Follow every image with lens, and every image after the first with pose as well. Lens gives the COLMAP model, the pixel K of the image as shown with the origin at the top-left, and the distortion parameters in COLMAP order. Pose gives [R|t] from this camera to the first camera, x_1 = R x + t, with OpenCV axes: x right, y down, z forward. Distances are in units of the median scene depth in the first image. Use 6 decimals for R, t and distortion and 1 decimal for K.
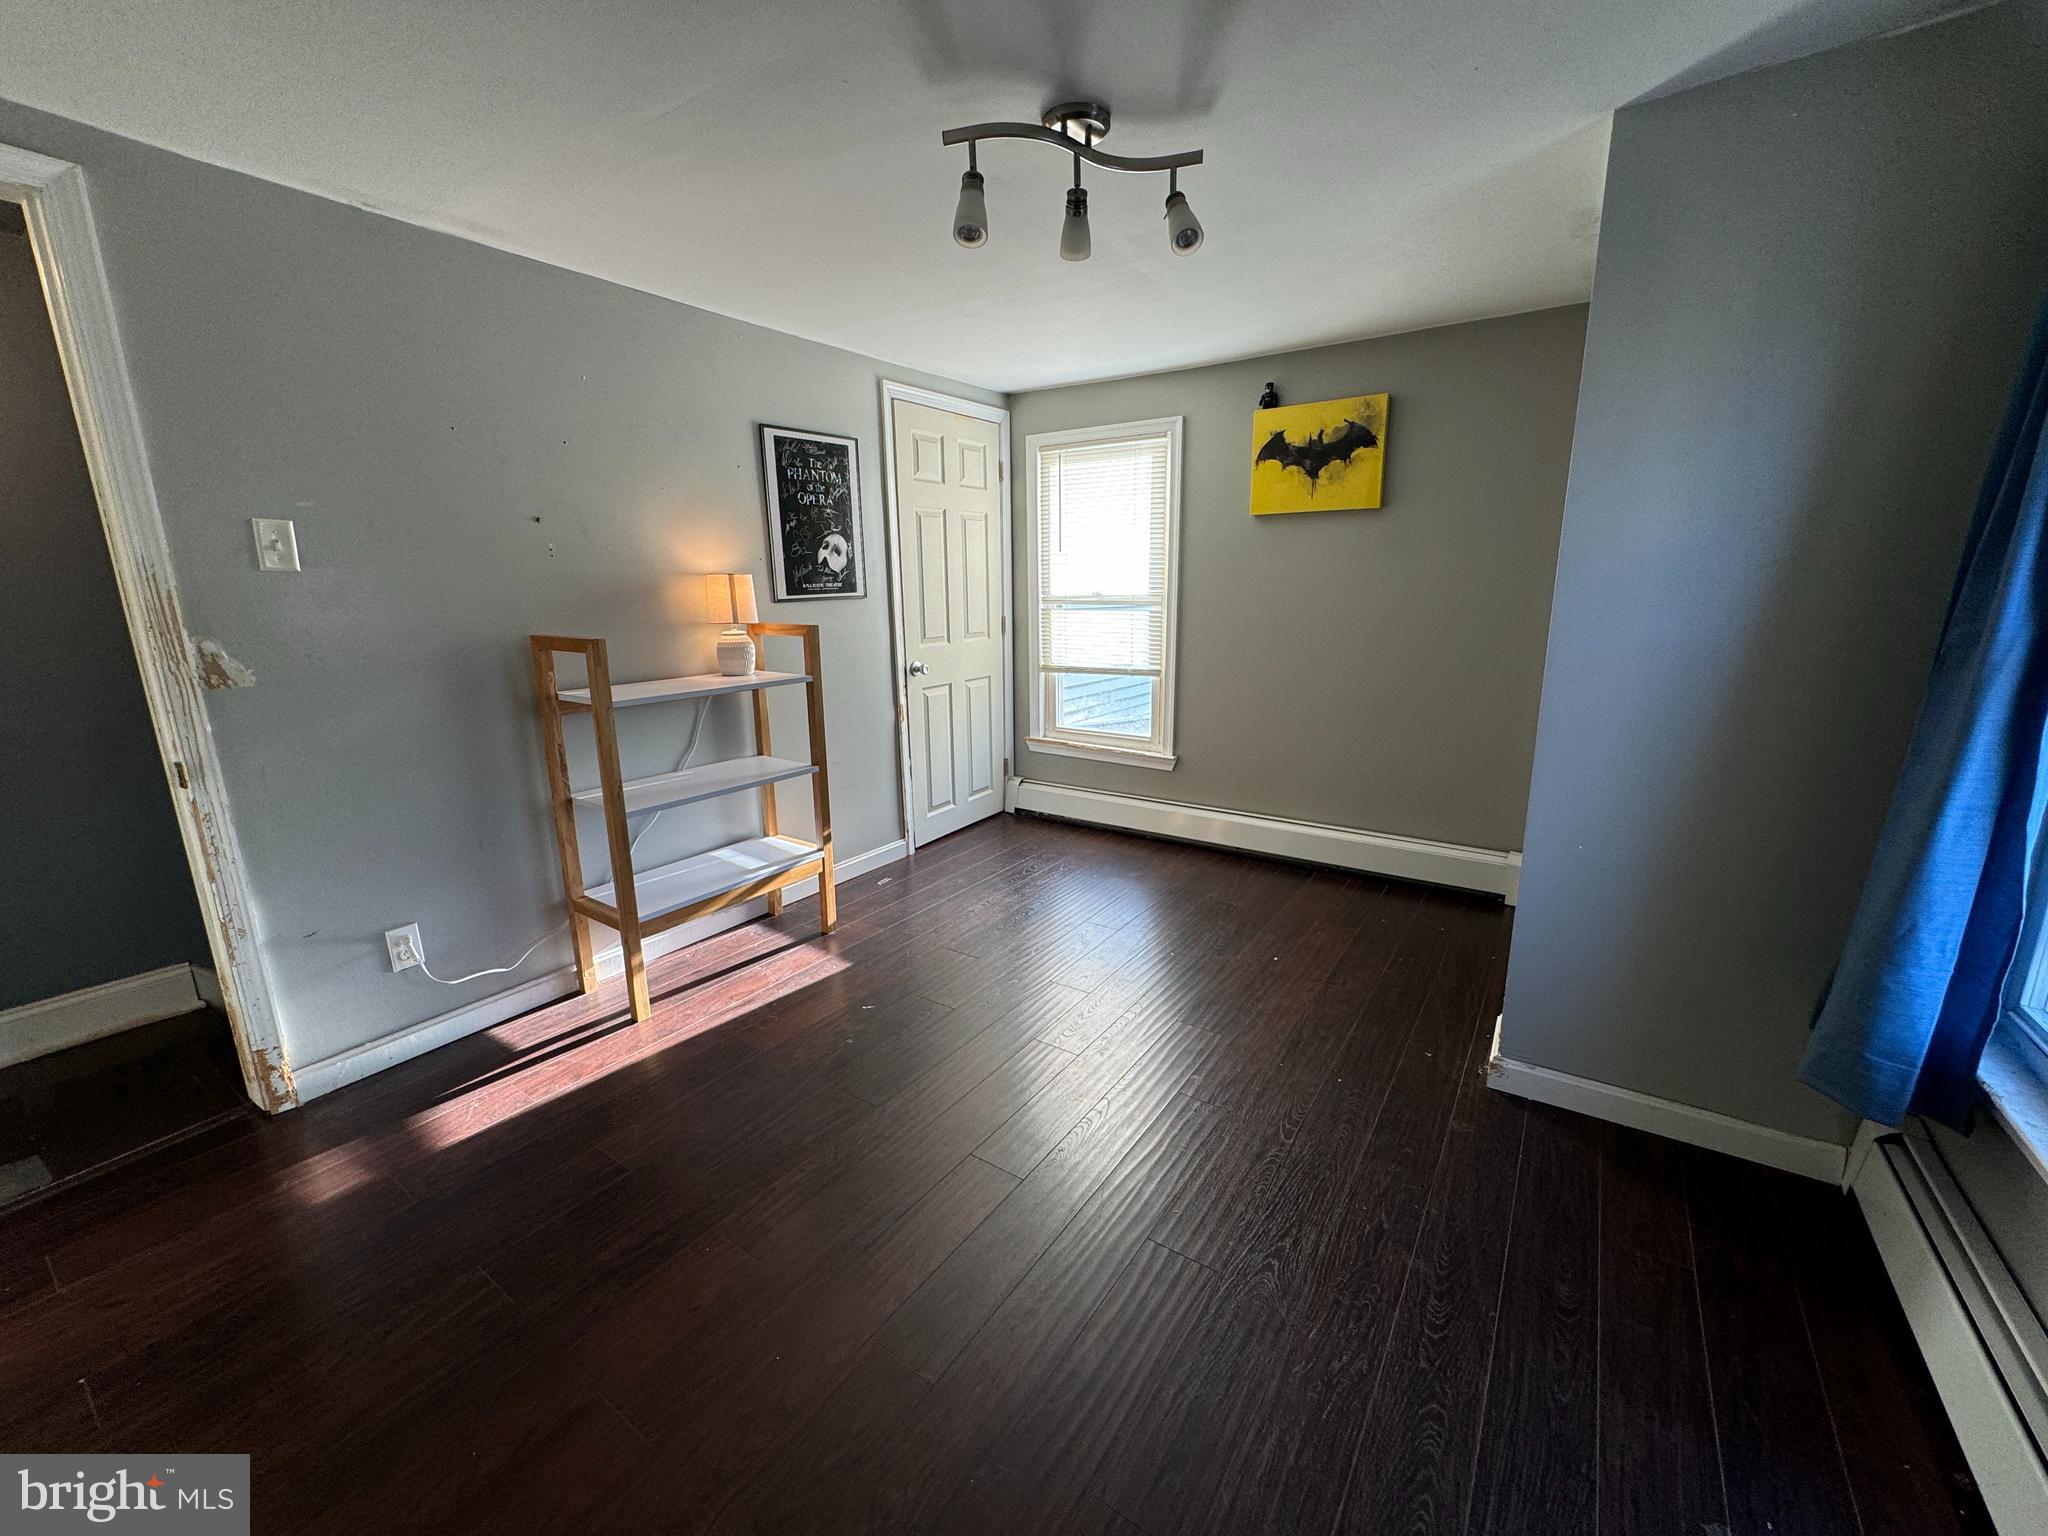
lens RADIAL K [[819.9, 0, 1023.5], [0, 819.9, 768.1], [0, 0, 1]] dist [-0.005819, 0.000689]
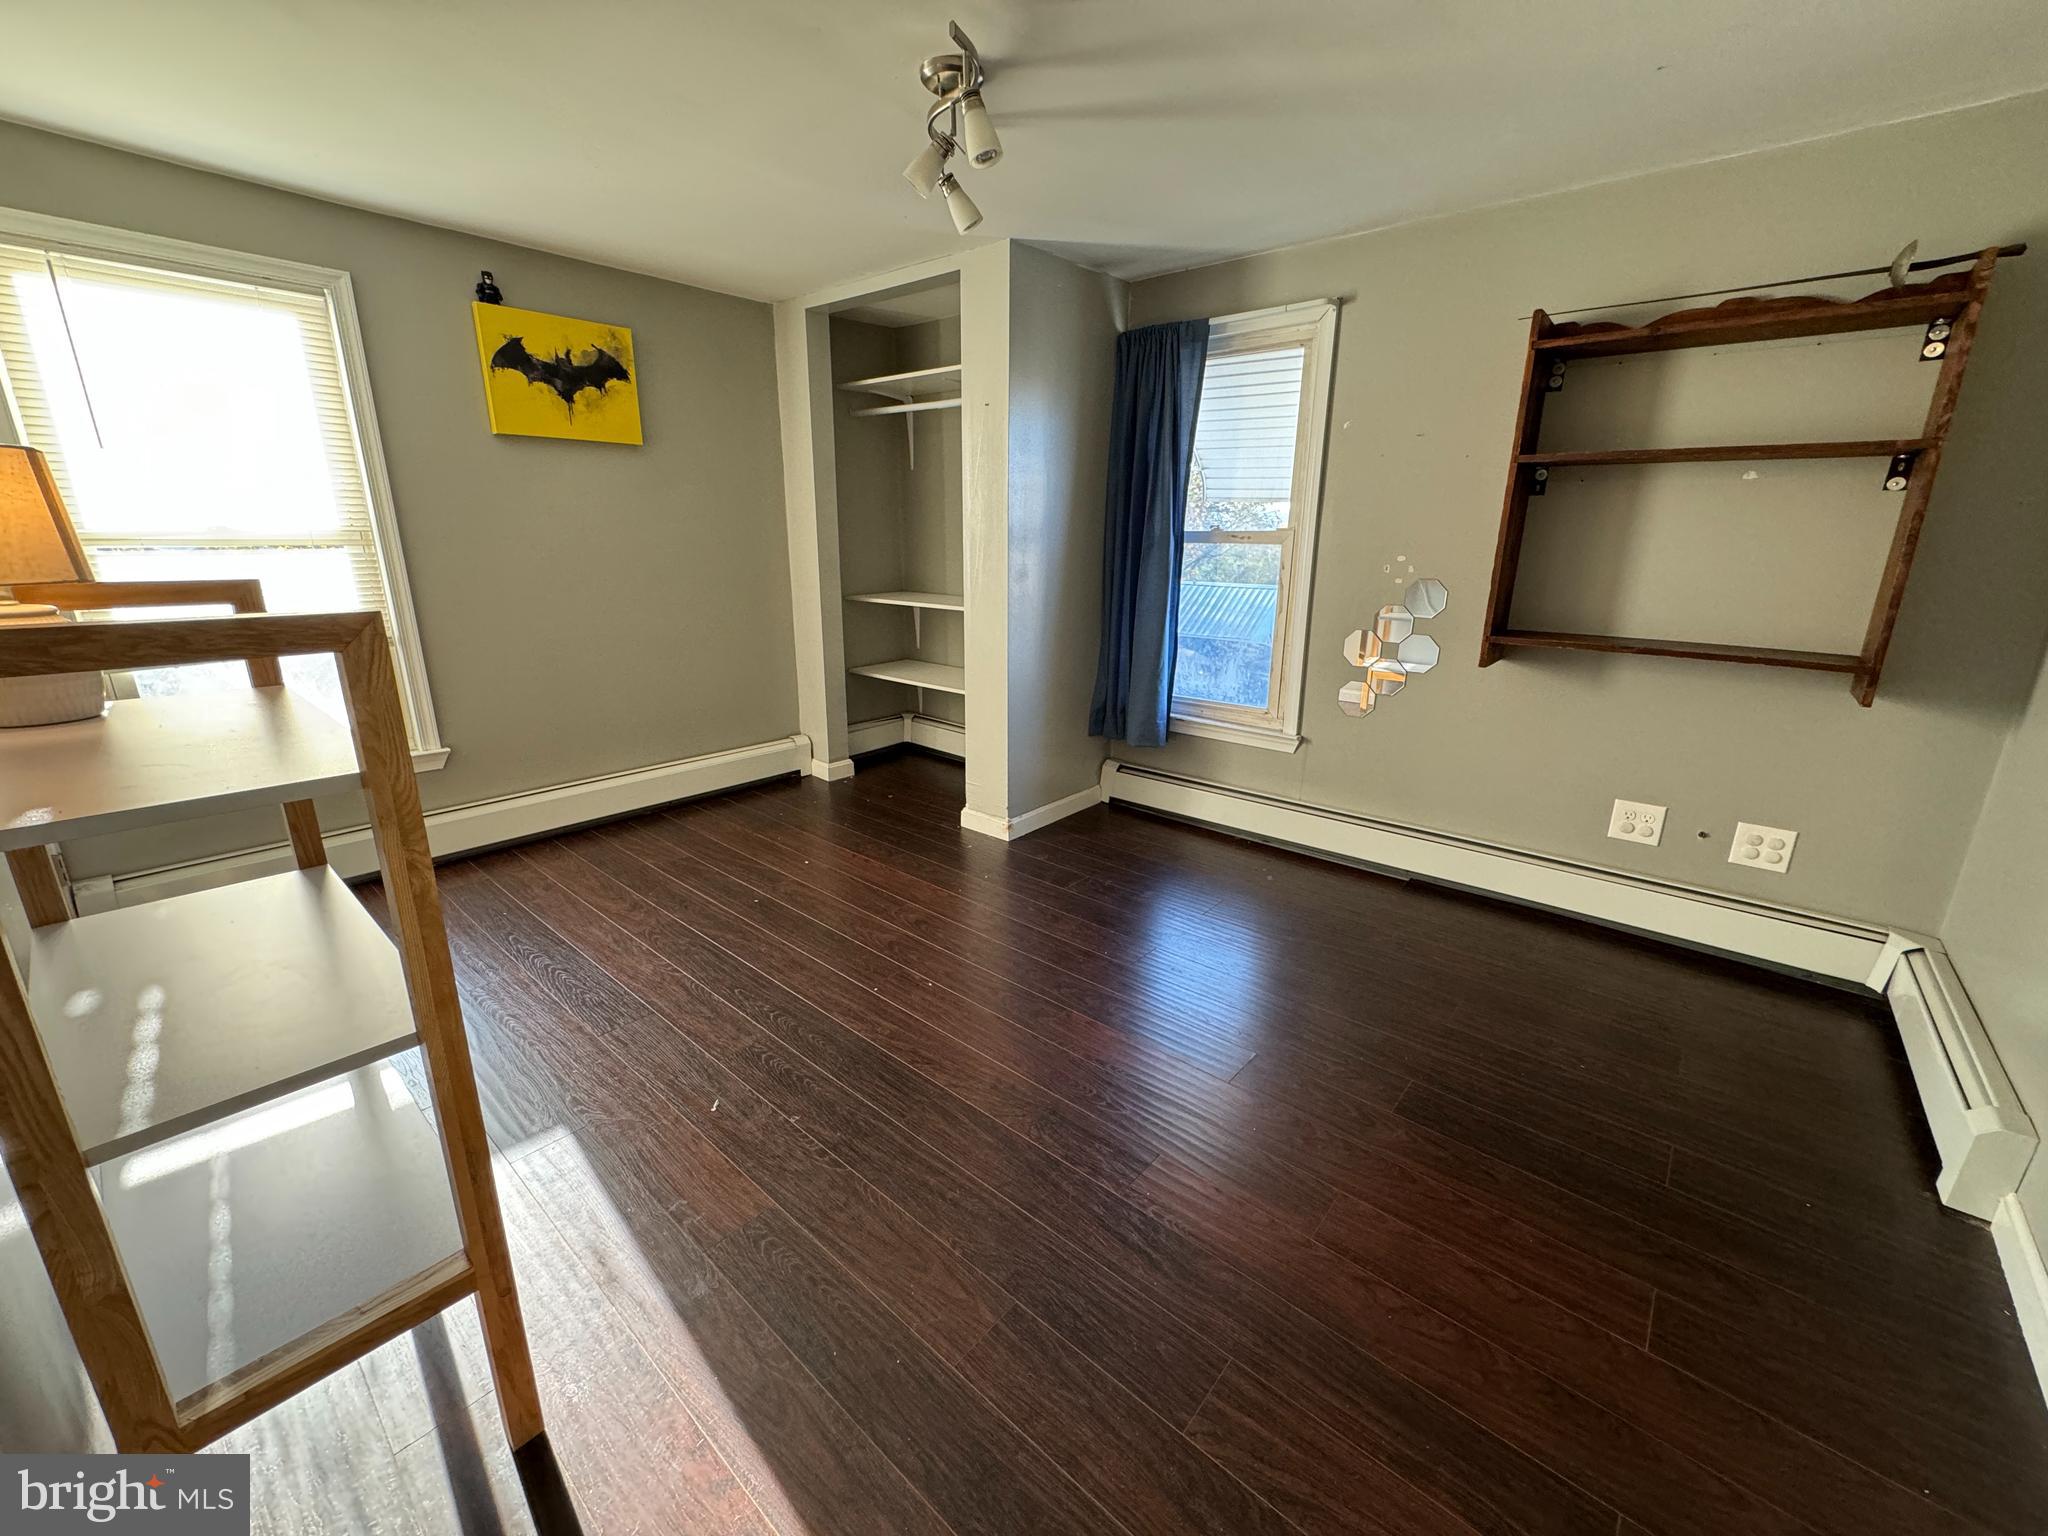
lens RADIAL K [[819.9, 0, 1019.9], [0, 819.9, 770.5], [0, 0, 1]] dist [-0.005819, 0.000689]
pose [[0.105860, -0.266744, 0.957936, -0.588684], [0.209106, 0.947780, 0.240808, -0.078433], [-0.972146, 0.174818, 0.156110, 0.443506]]
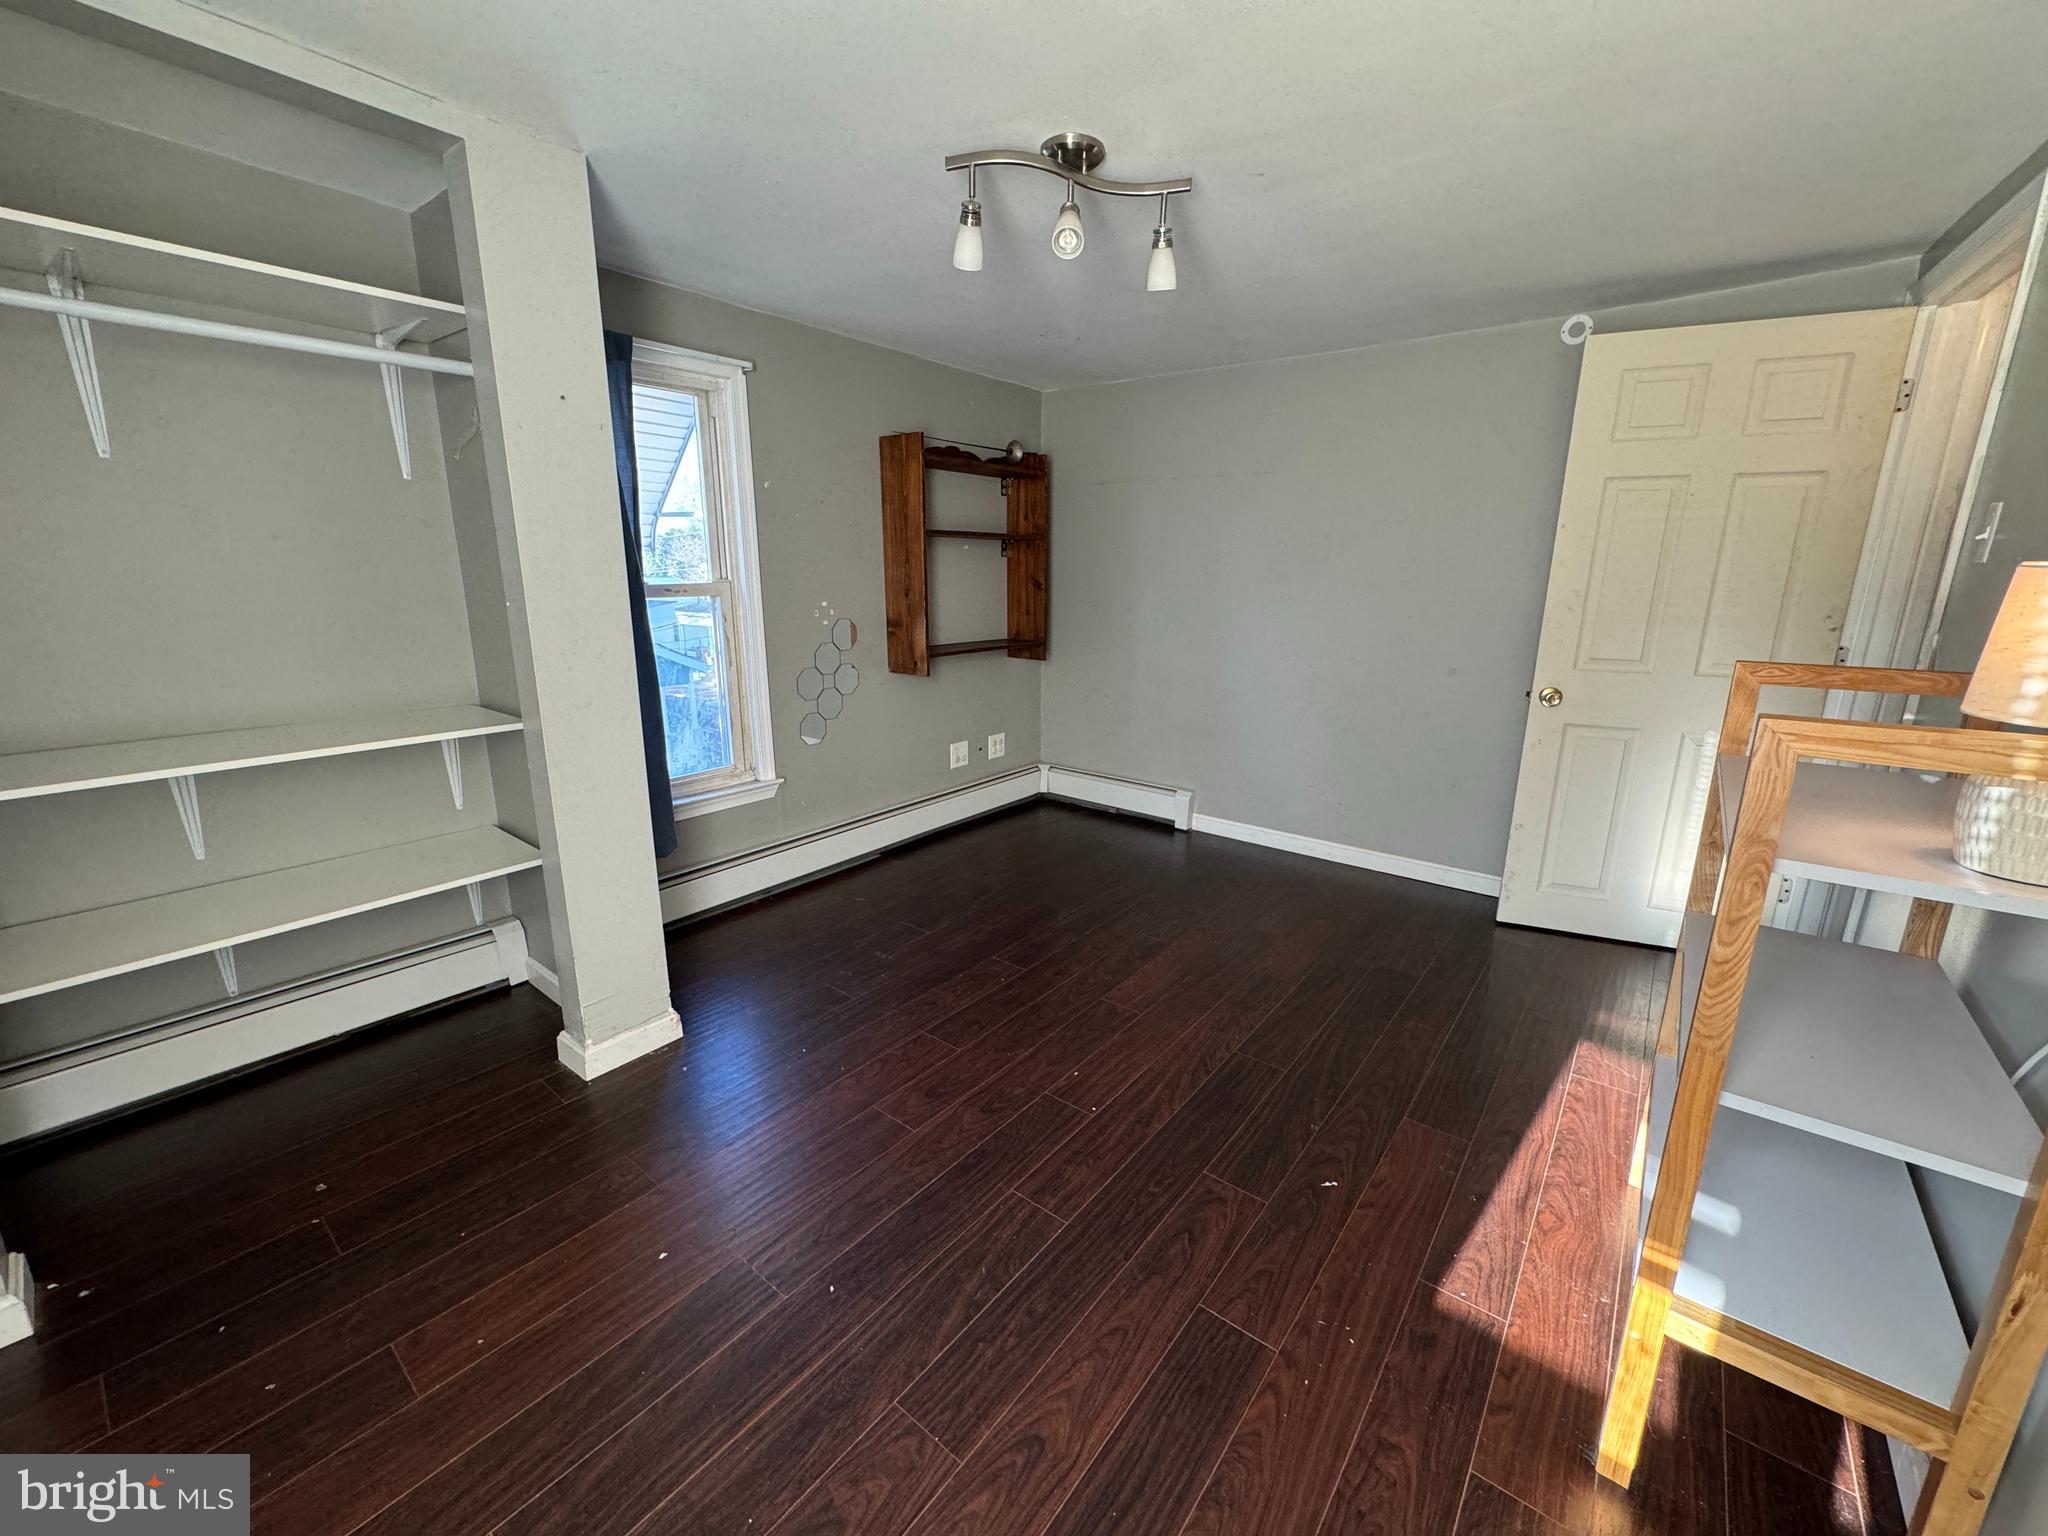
lens RADIAL K [[819.9, 0, 1028.4], [0, 819.9, 768.6], [0, 0, 1]] dist [-0.005819, 0.000689]
pose [[-0.998341, -0.006294, 0.057233, 0.022230], [0.019843, 0.895504, 0.444611, -0.262248], [-0.054050, 0.445009, -0.893893, 1.134449]]
